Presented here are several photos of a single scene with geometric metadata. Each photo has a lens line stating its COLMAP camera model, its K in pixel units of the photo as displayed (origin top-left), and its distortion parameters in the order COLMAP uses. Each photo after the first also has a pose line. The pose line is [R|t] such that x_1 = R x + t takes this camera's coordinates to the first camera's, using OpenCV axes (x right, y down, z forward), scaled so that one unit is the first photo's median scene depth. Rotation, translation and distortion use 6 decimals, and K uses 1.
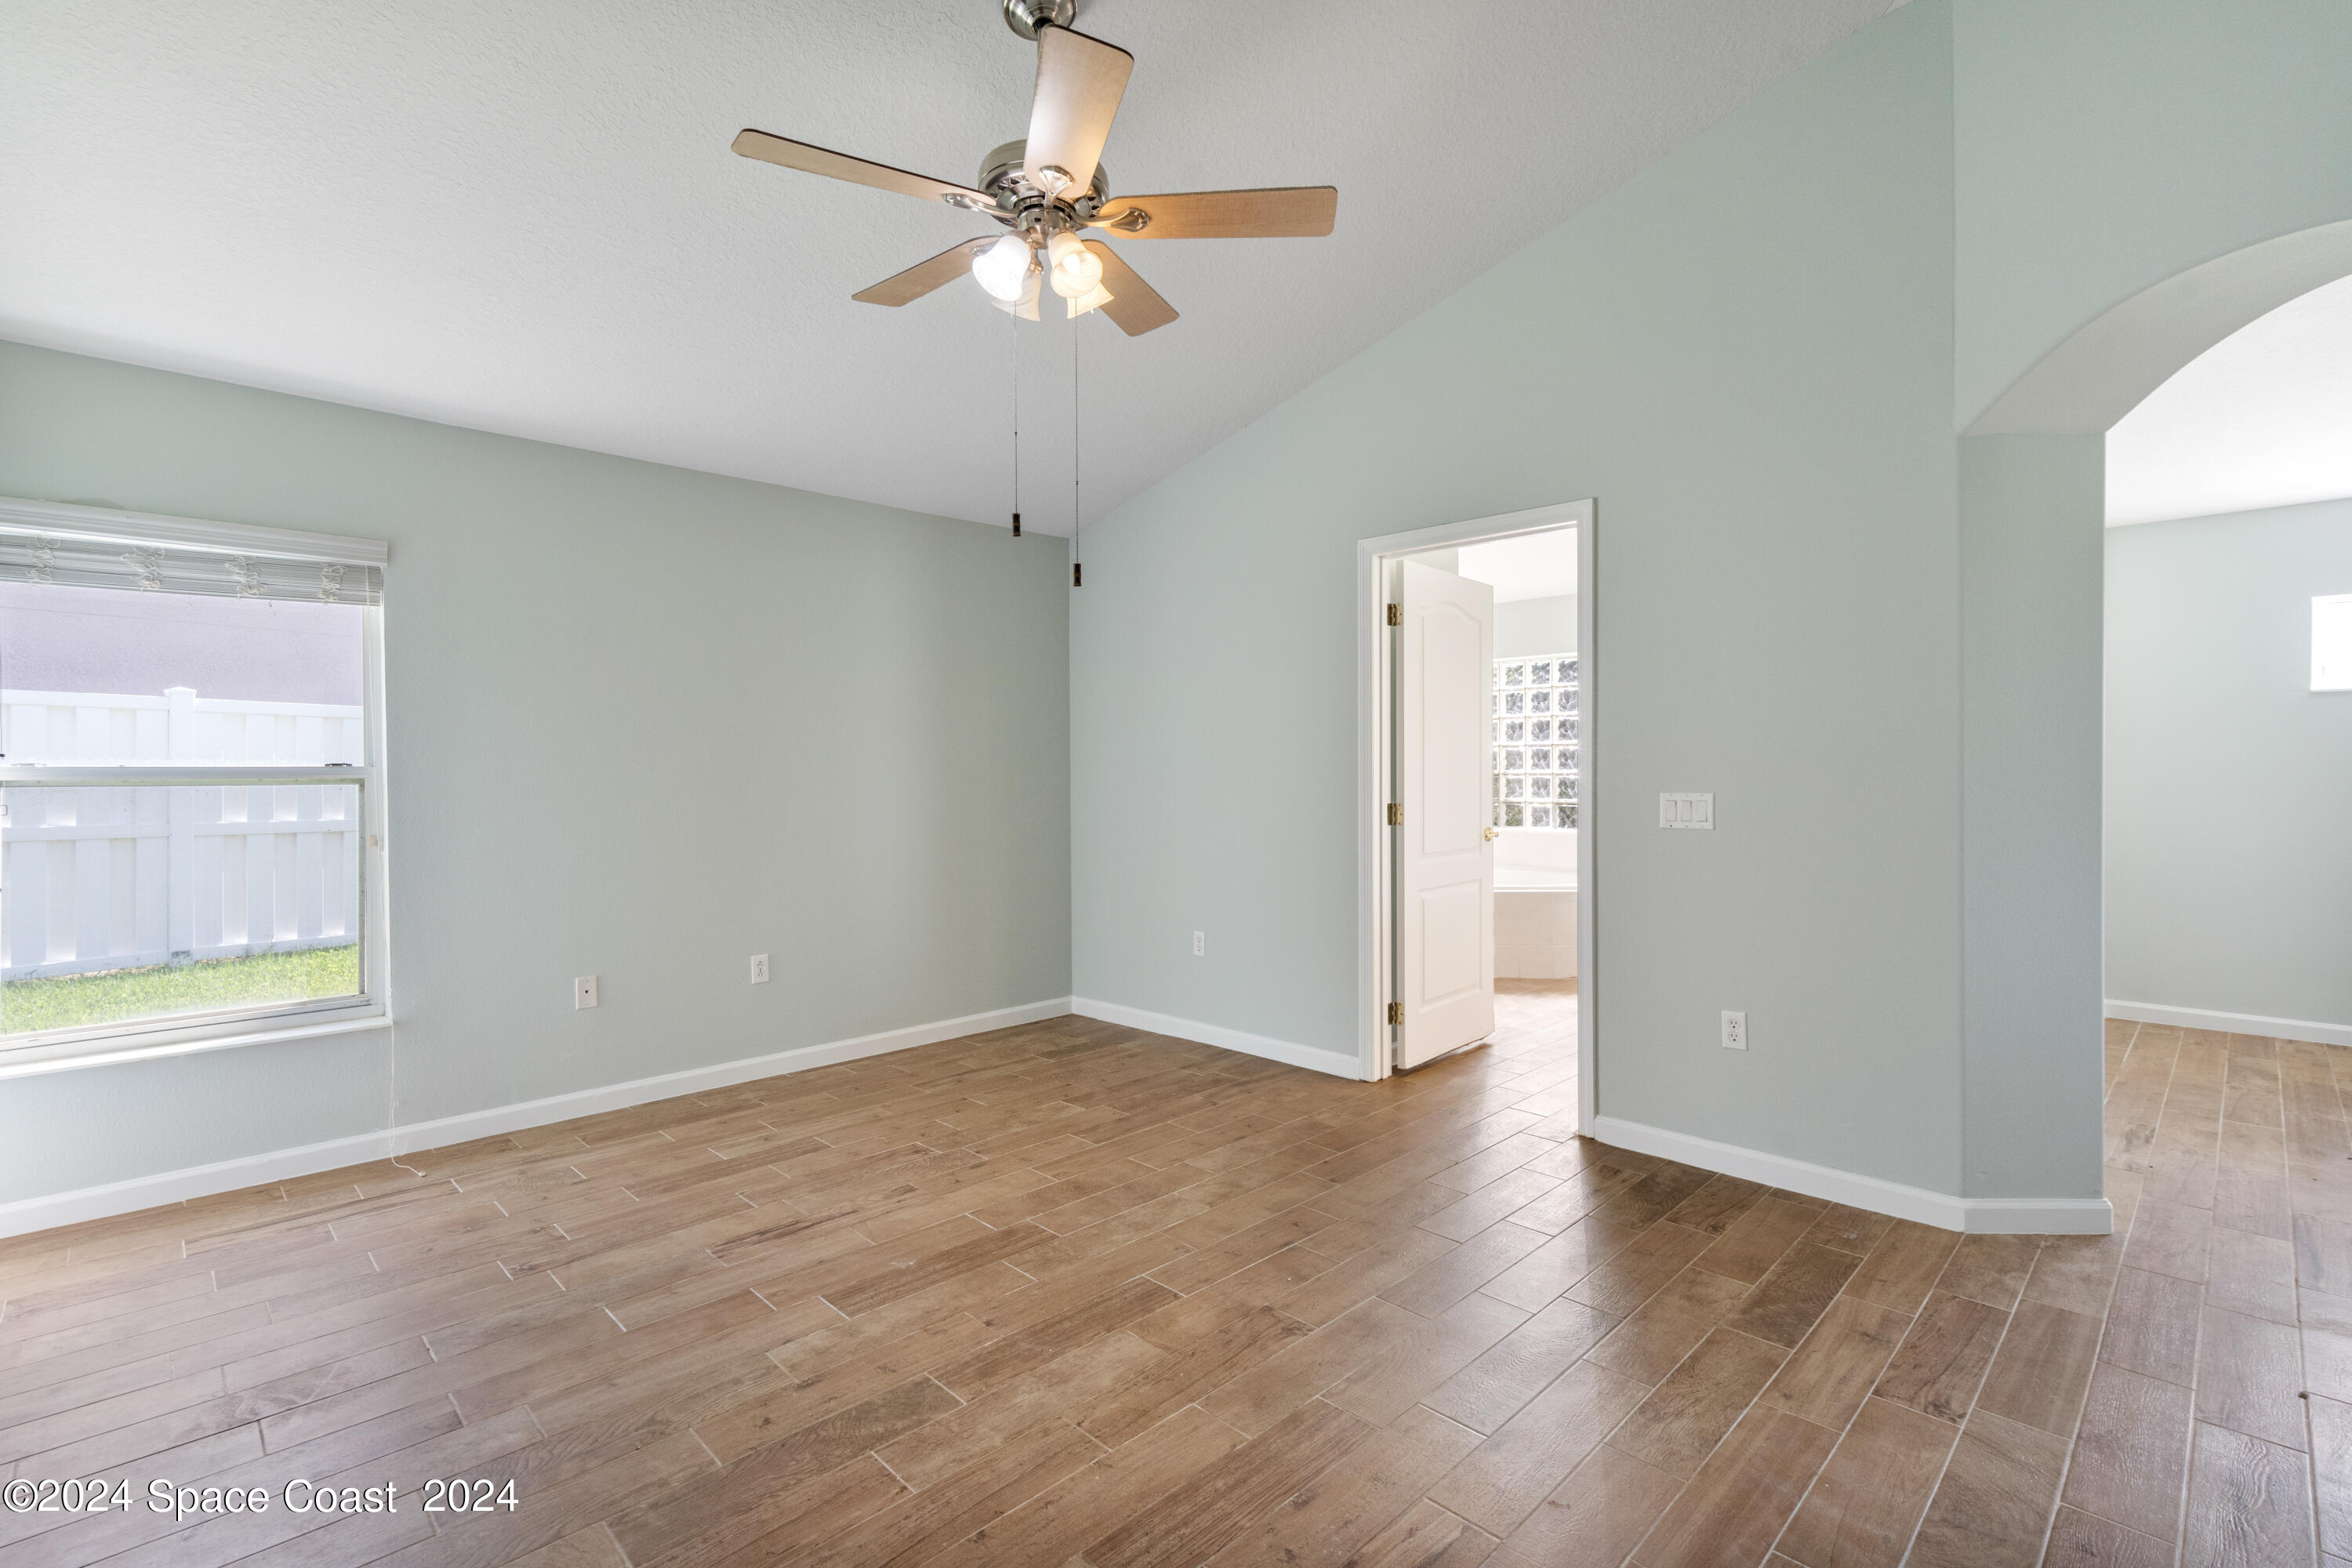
lens RADIAL K [[1068.1, 0, 1180.0], [0, 1068.1, 767.9], [0, 0, 1]] dist [-0.001559, 0.000158]
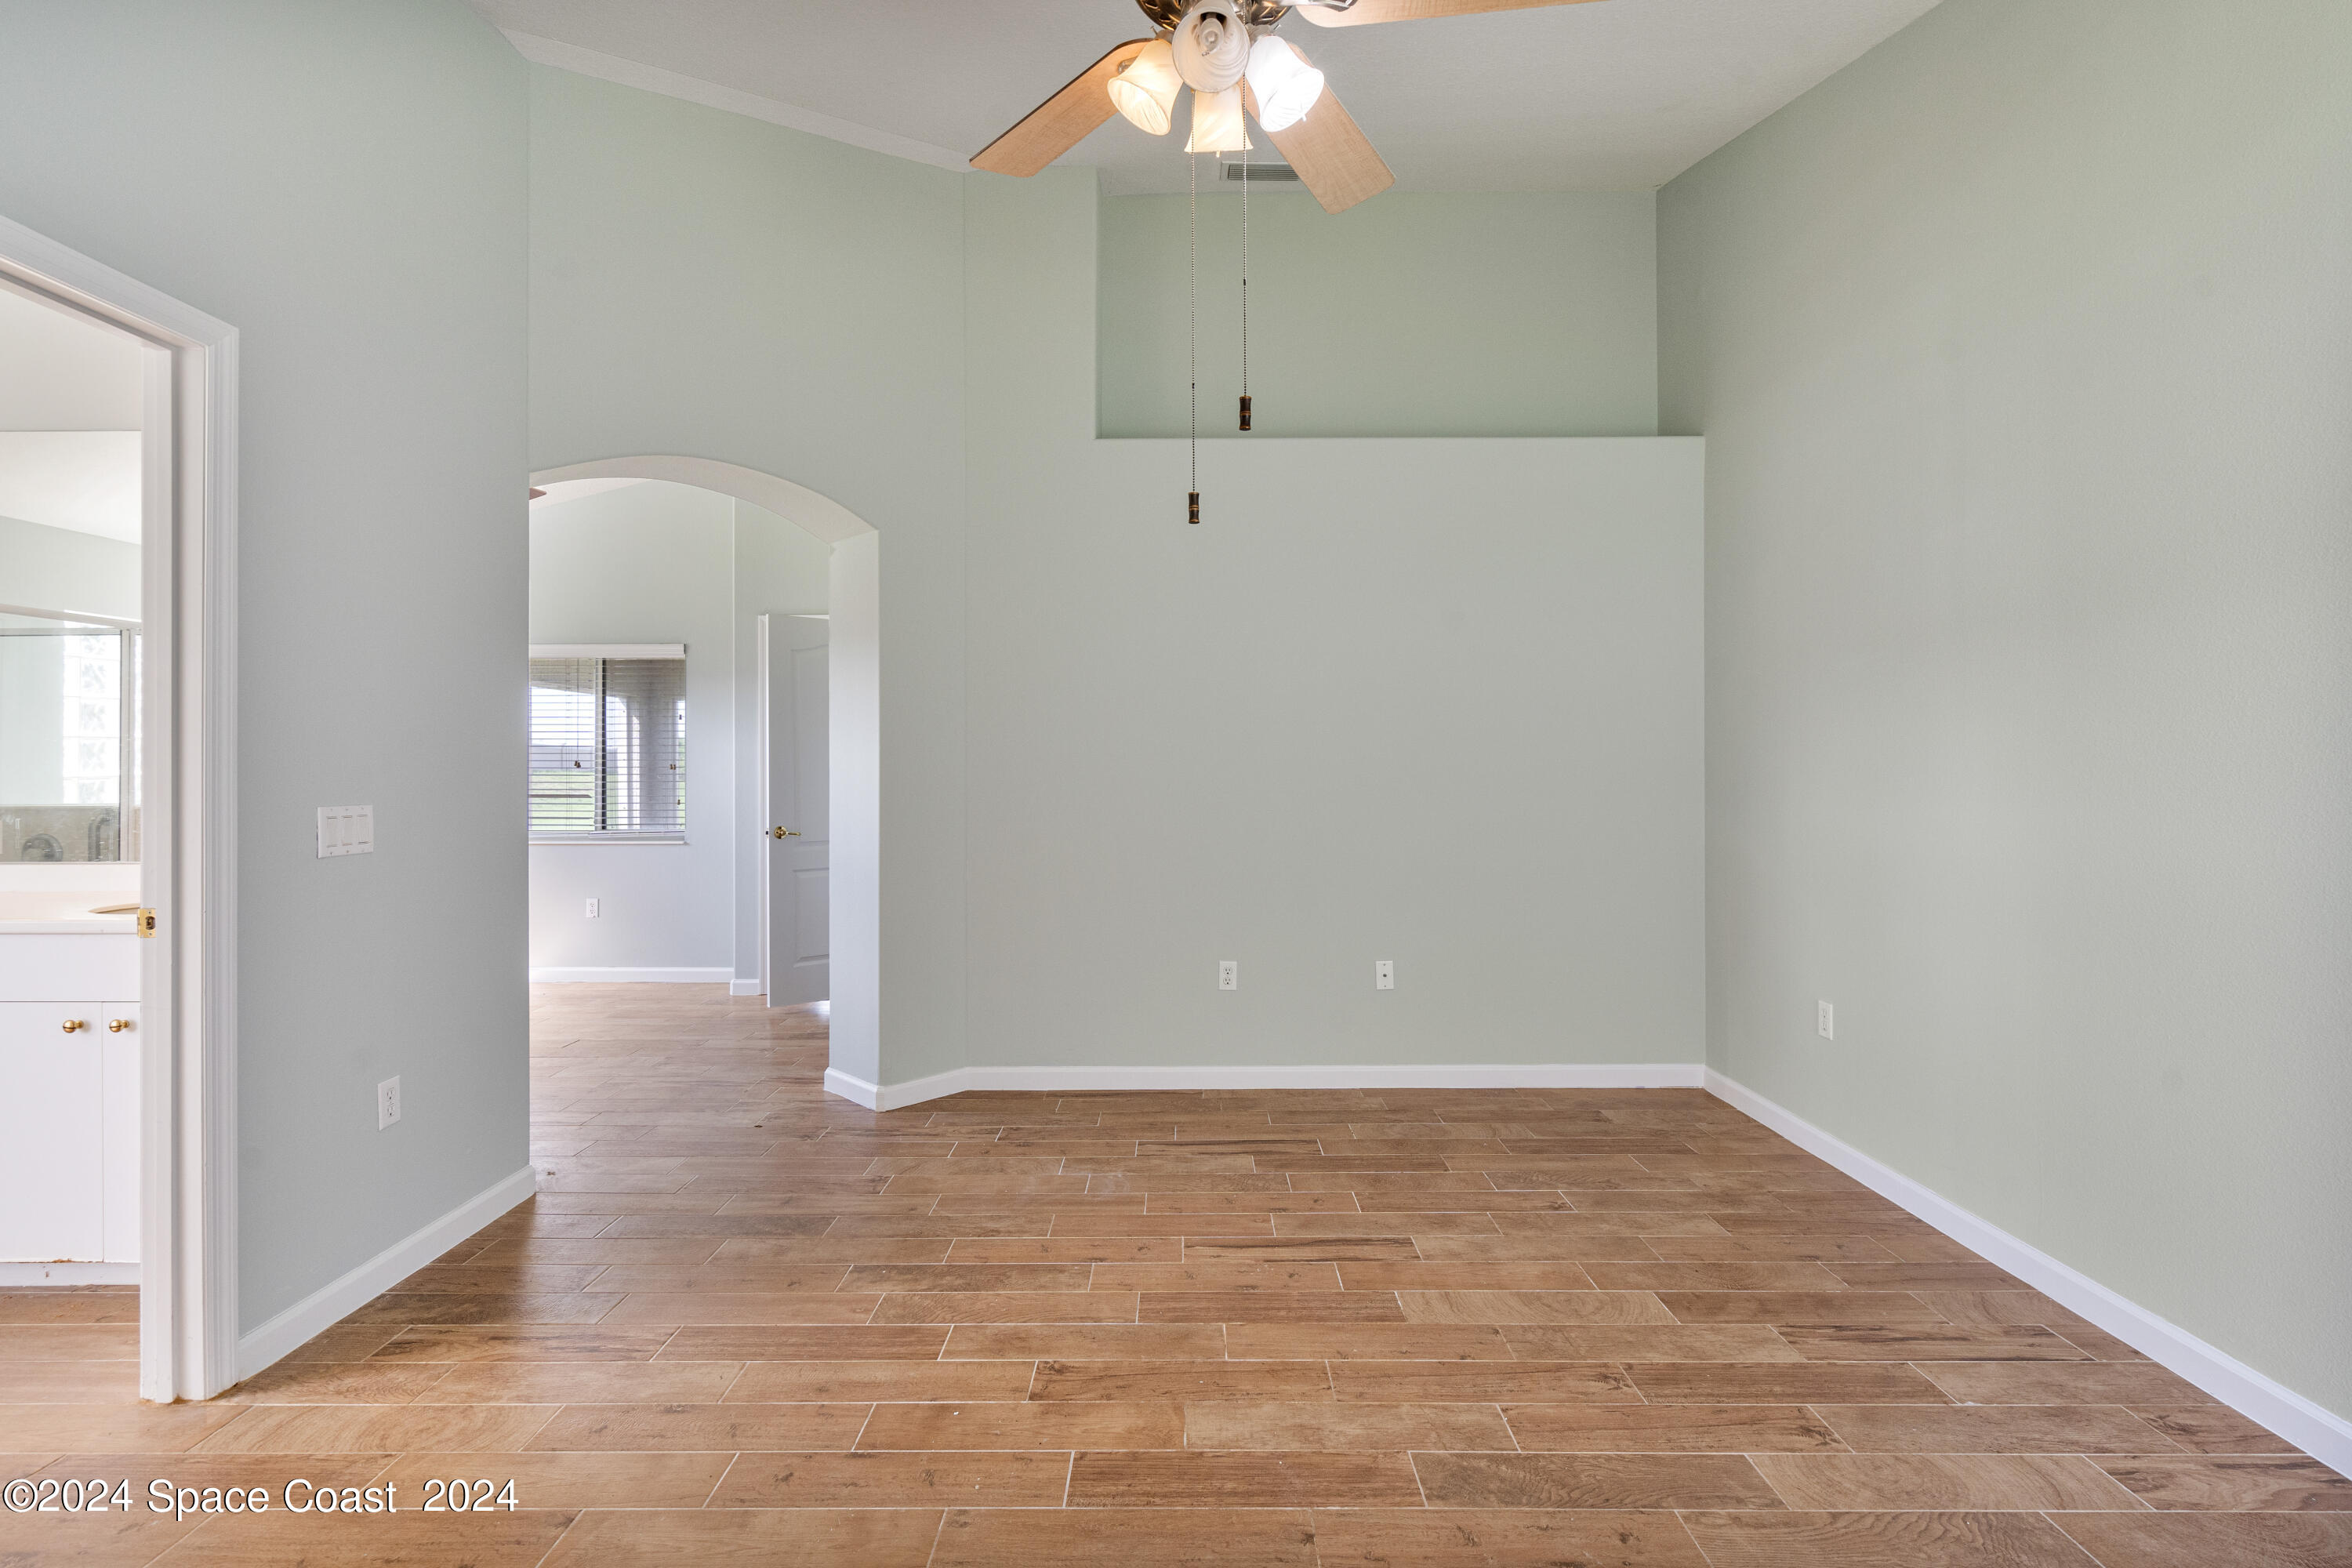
lens RADIAL K [[1068.1, 0, 1180.0], [0, 1068.1, 767.9], [0, 0, 1]] dist [-0.001559, 0.000158]
pose [[-0.704493, 0.007142, 0.709675, -0.702625], [0.003010, 0.999970, -0.007075, 0.006572], [-0.709704, -0.002848, -0.704494, 1.744252]]
